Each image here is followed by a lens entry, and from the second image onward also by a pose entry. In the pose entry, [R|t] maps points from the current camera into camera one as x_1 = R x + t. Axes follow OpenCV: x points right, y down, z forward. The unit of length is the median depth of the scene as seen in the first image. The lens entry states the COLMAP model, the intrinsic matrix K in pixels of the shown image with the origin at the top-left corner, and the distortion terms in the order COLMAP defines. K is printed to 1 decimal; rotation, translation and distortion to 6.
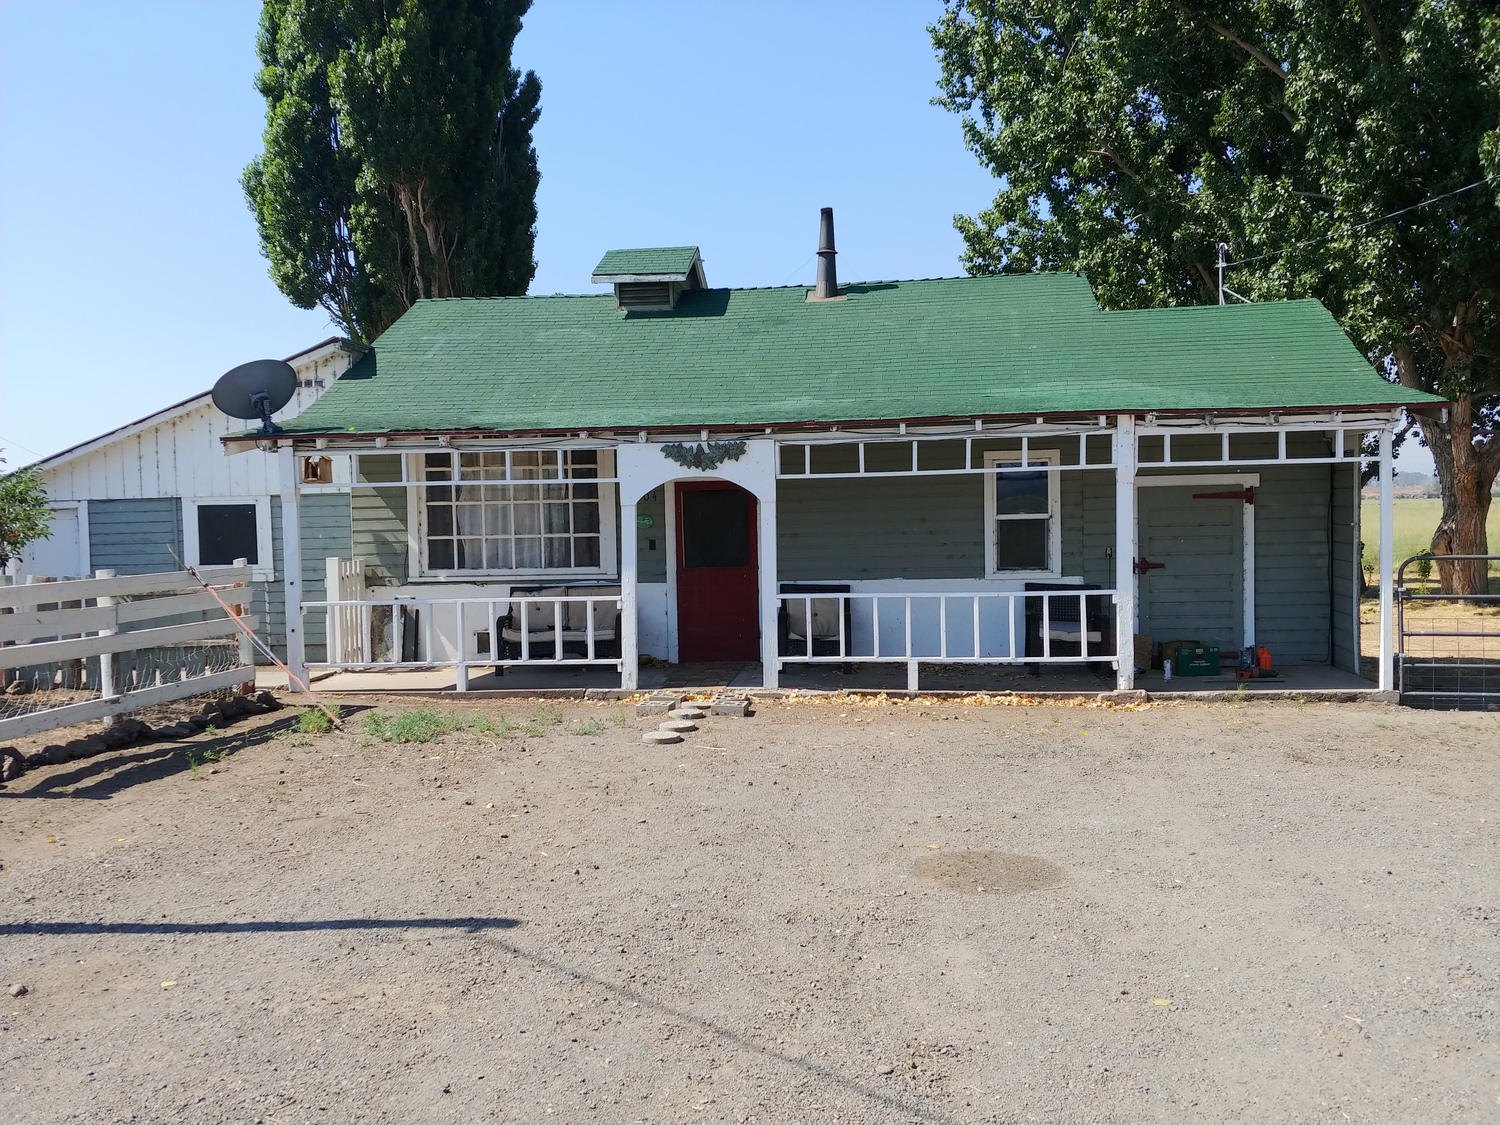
lens RADIAL K [[1298.8, 0, 742.2], [0, 1298.8, 558.8], [0, 0, 1]] dist [0.067765, -0.117065]
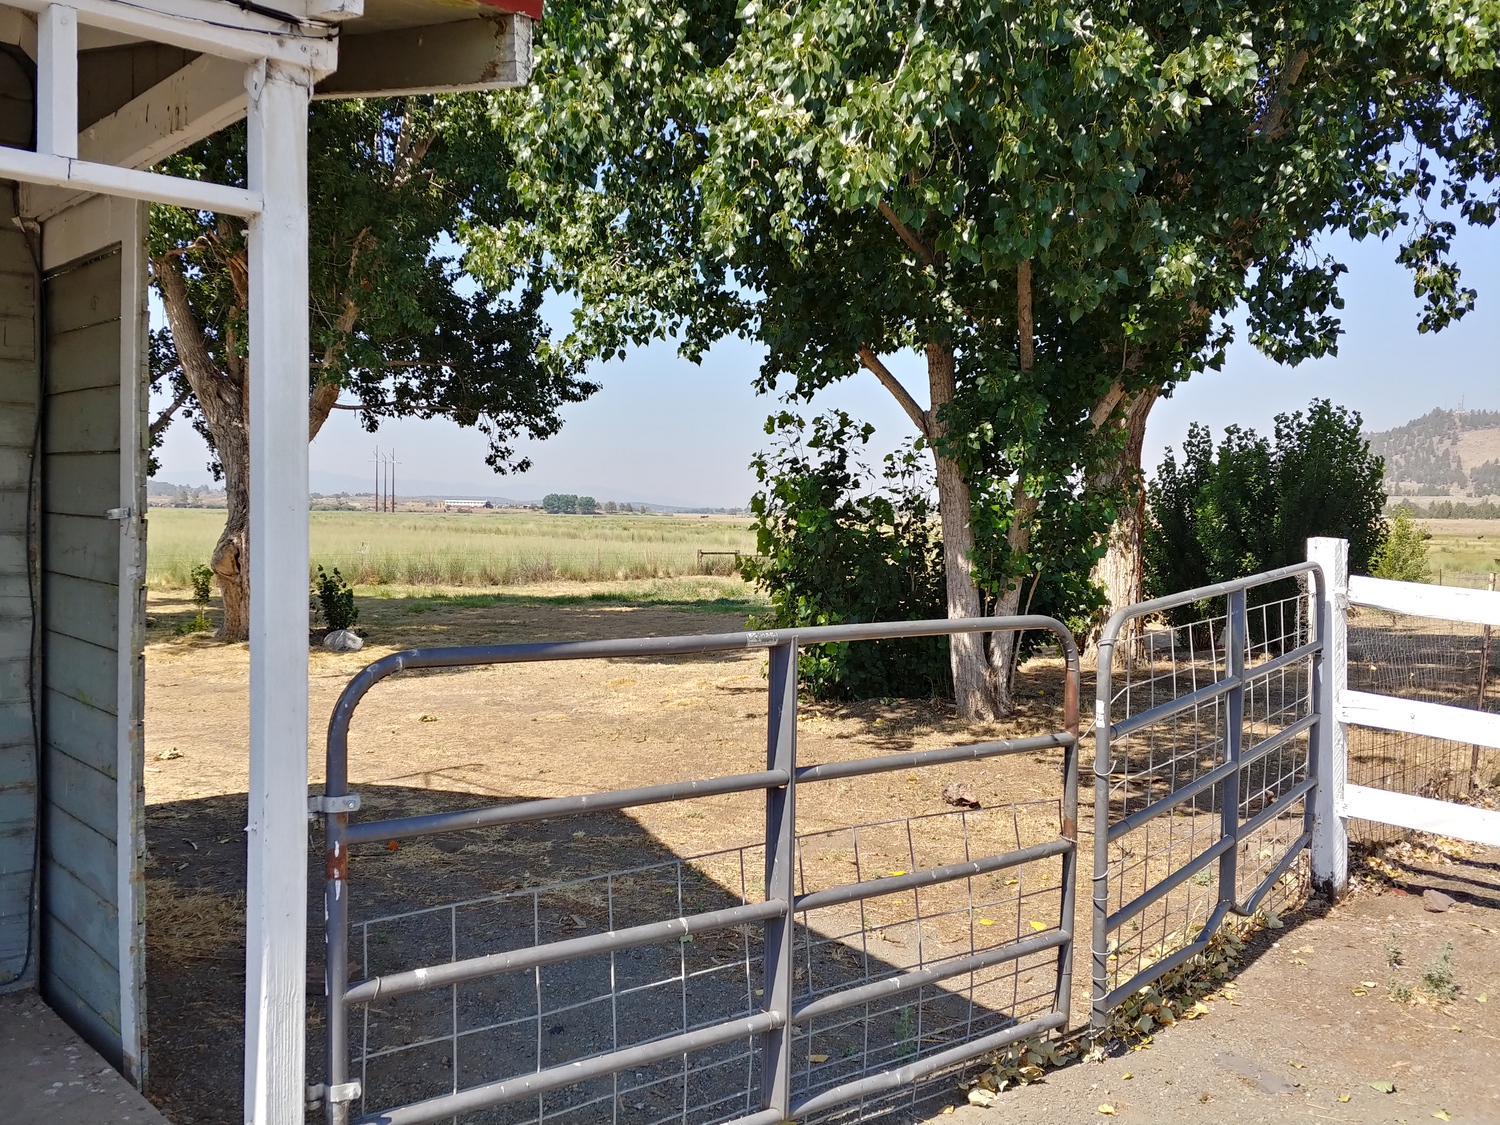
lens RADIAL K [[1298.8, 0, 742.2], [0, 1298.8, 558.8], [0, 0, 1]] dist [0.067765, -0.117065]
pose [[0.627928, 0.007476, 0.778235, 0.317908], [-0.001098, 0.999961, -0.008720, -0.013917], [-0.778270, 0.004621, 0.627912, 0.689845]]
